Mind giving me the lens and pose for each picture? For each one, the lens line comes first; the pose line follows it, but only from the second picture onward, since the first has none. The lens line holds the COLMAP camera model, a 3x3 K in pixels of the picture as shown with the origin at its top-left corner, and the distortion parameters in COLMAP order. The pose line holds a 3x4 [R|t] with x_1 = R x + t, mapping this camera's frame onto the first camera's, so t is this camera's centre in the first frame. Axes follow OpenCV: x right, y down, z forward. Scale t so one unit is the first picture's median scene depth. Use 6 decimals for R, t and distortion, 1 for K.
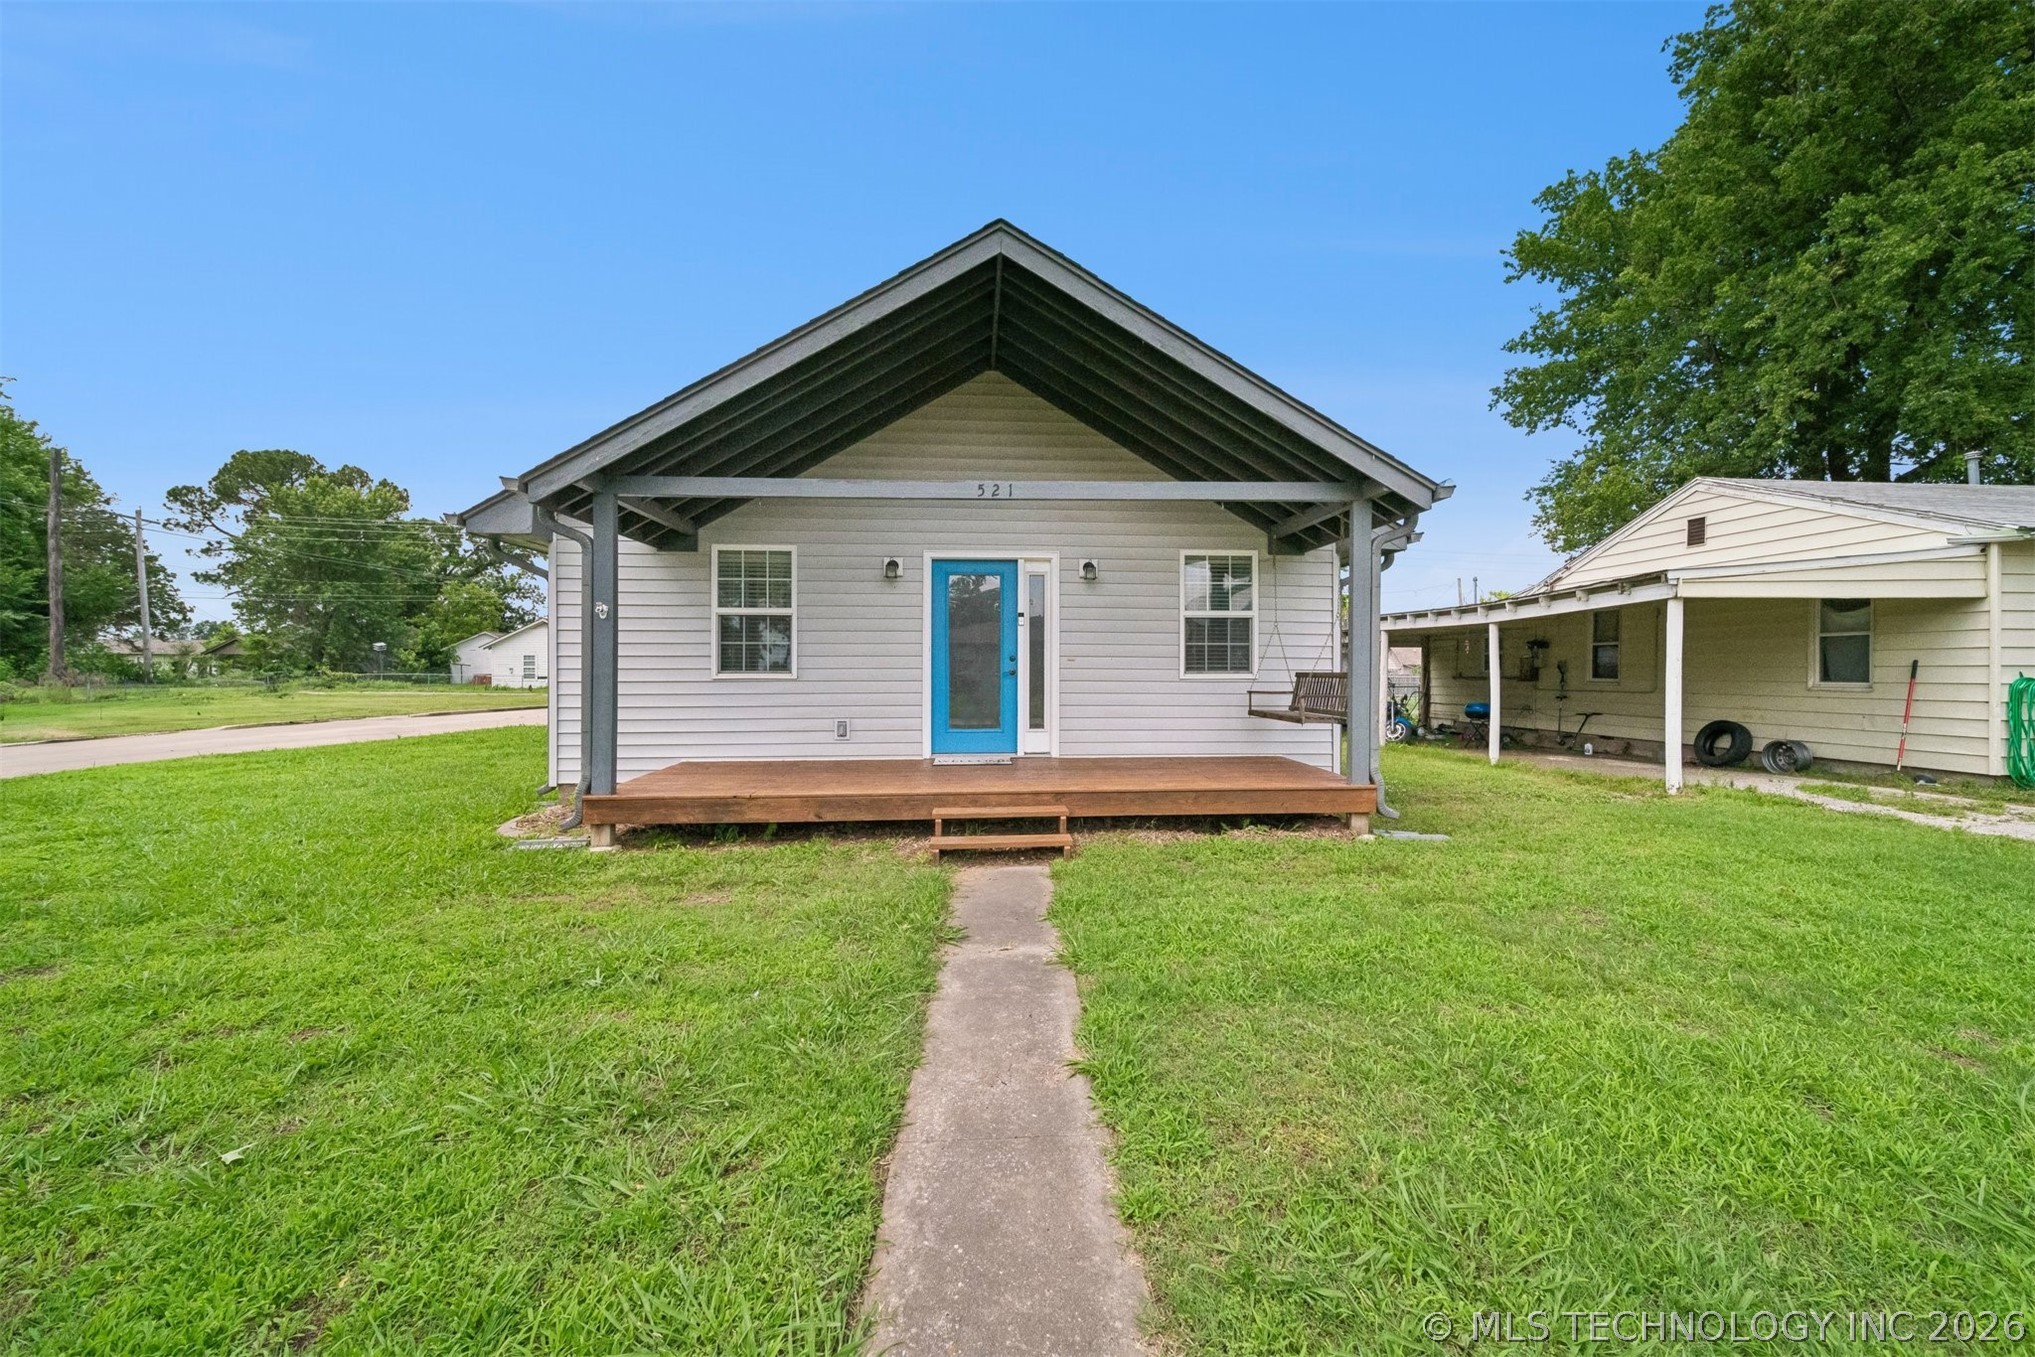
lens RADIAL K [[716.3, 0, 1024.8], [0, 716.3, 695.3], [0, 0, 1]] dist [0.011760, -0.000059]
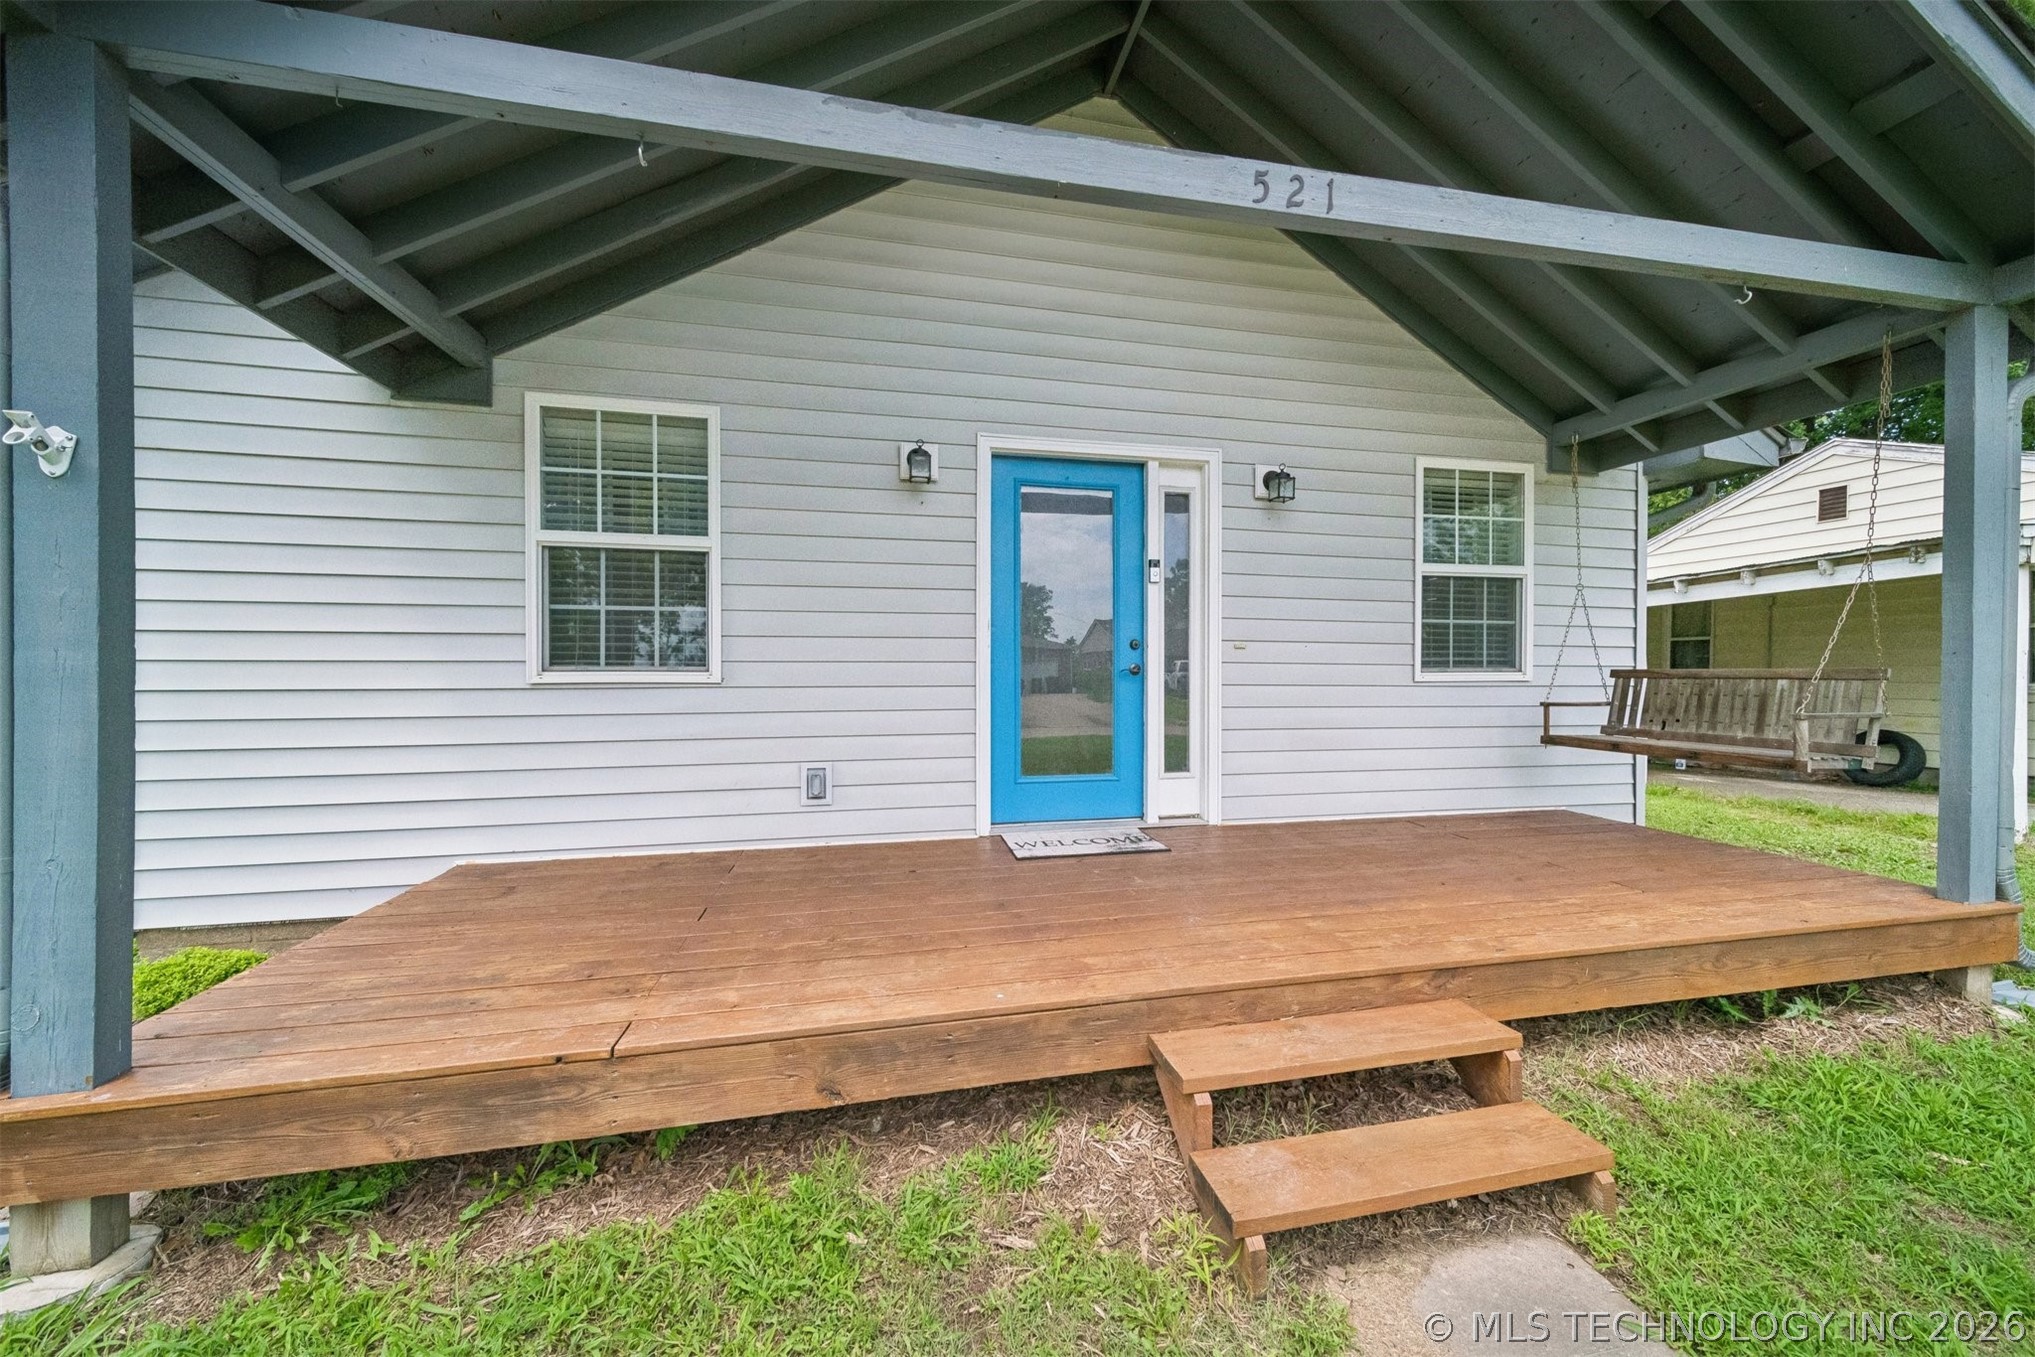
lens RADIAL K [[716.3, 0, 1024.8], [0, 716.3, 695.3], [0, 0, 1]] dist [0.011760, -0.000059]
pose [[0.989391, -0.004819, 0.145196, -0.182315], [0.005321, 0.999981, -0.003070, -0.011918], [-0.145178, 0.003810, 0.989398, 0.482871]]
